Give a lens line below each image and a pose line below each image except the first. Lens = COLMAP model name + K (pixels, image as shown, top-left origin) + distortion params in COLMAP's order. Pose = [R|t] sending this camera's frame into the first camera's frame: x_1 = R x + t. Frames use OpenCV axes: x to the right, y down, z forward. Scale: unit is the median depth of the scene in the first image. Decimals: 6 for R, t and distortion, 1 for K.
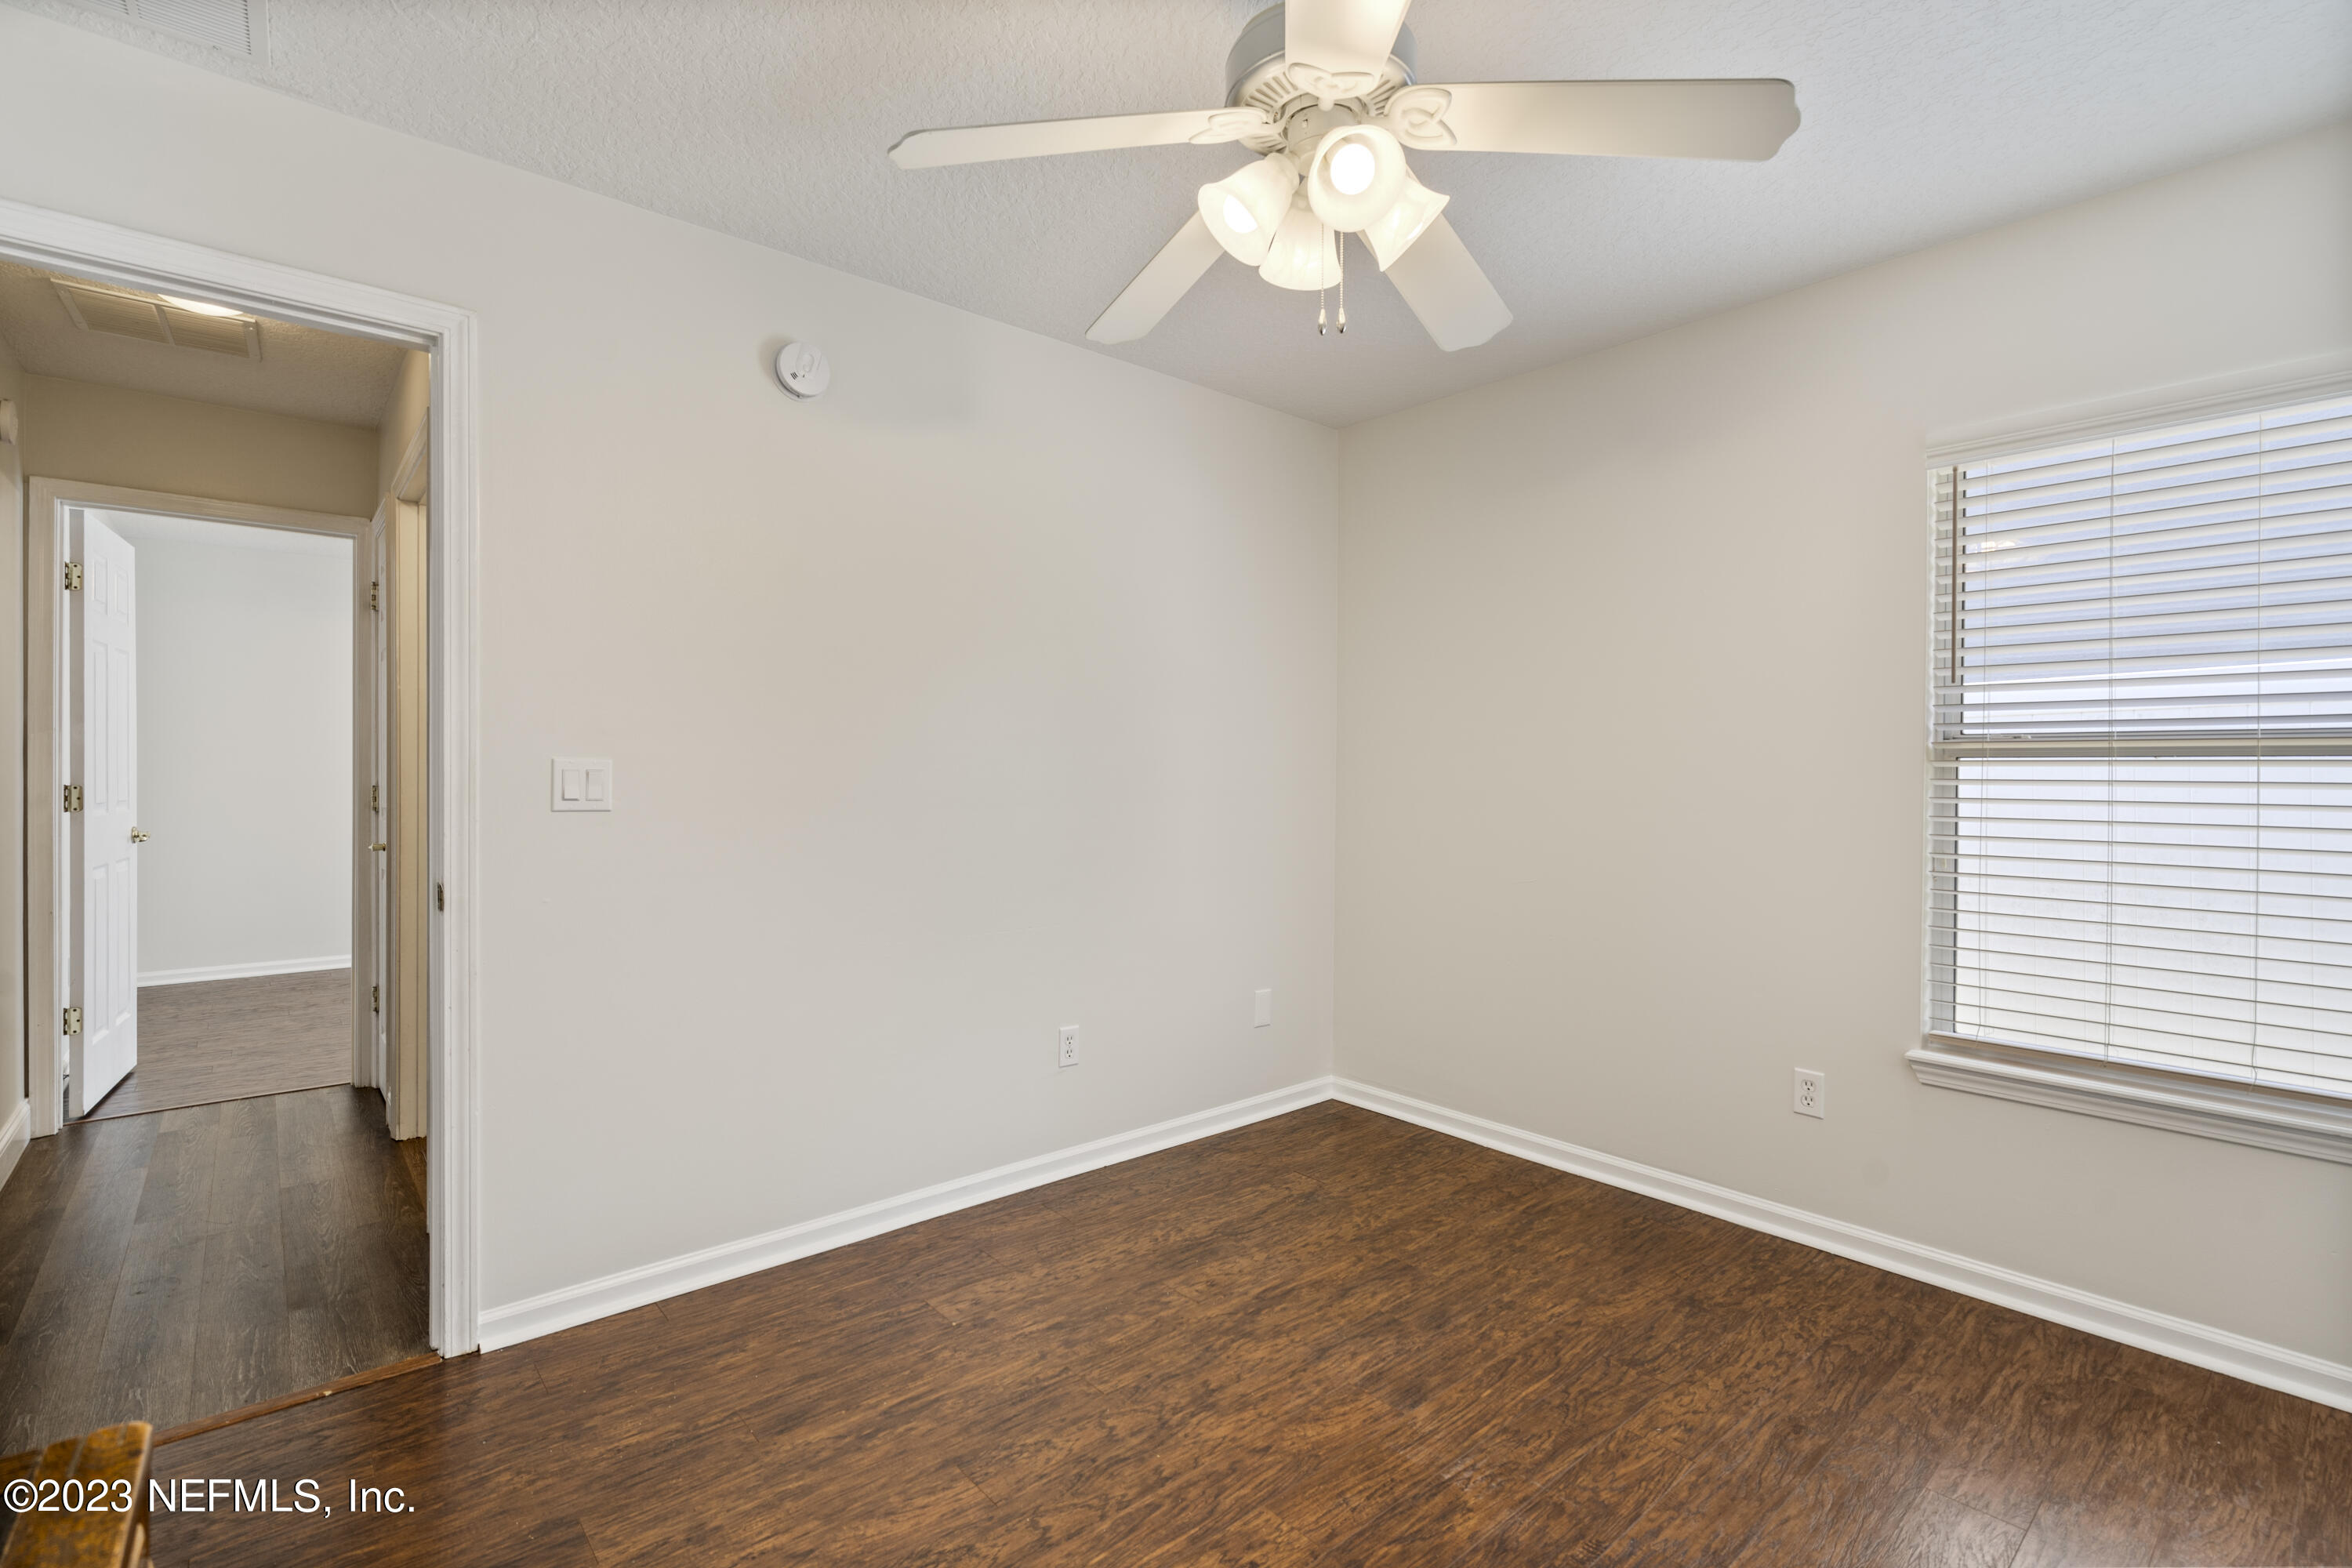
lens RADIAL K [[1075.1, 0, 1173.7], [0, 1075.1, 787.3], [0, 0, 1]] dist [0.014265, -0.000327]
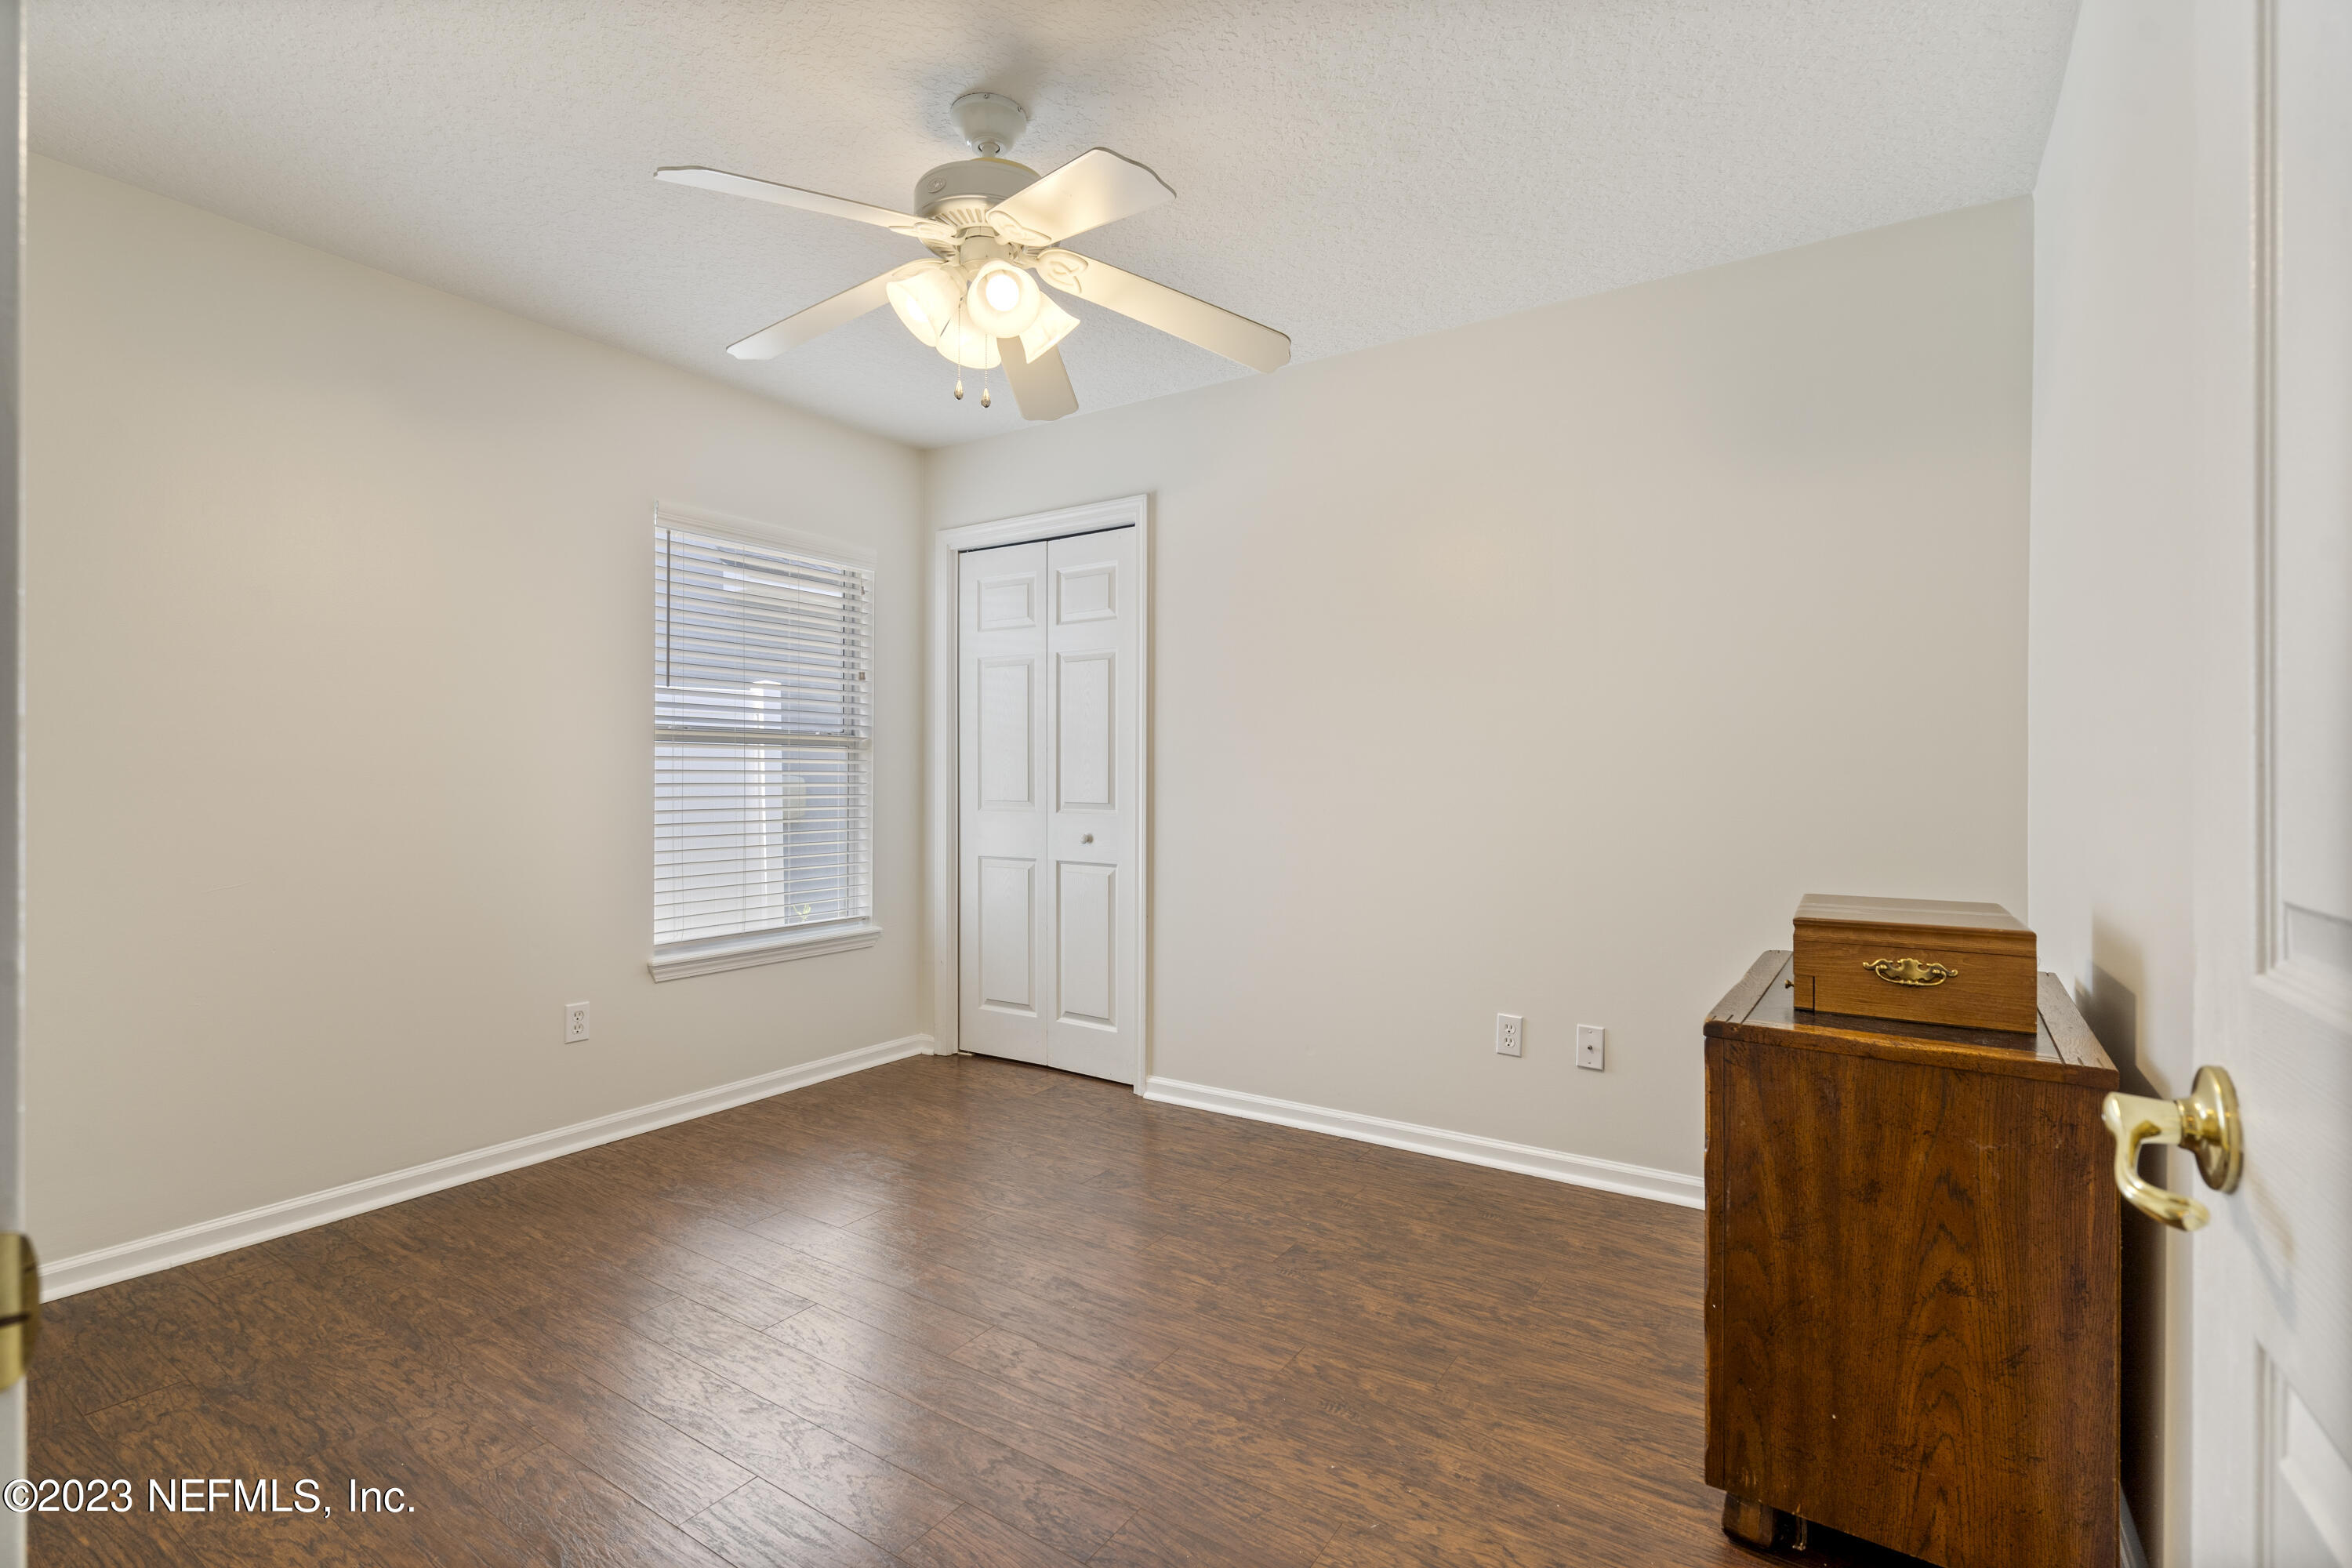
lens RADIAL K [[1075.1, 0, 1173.7], [0, 1075.1, 787.3], [0, 0, 1]] dist [0.014265, -0.000327]
pose [[-0.261477, -0.012278, 0.965132, -0.717451], [0.014692, 0.999753, 0.016699, 0.017370], [-0.965098, 0.018546, -0.261232, 0.681062]]
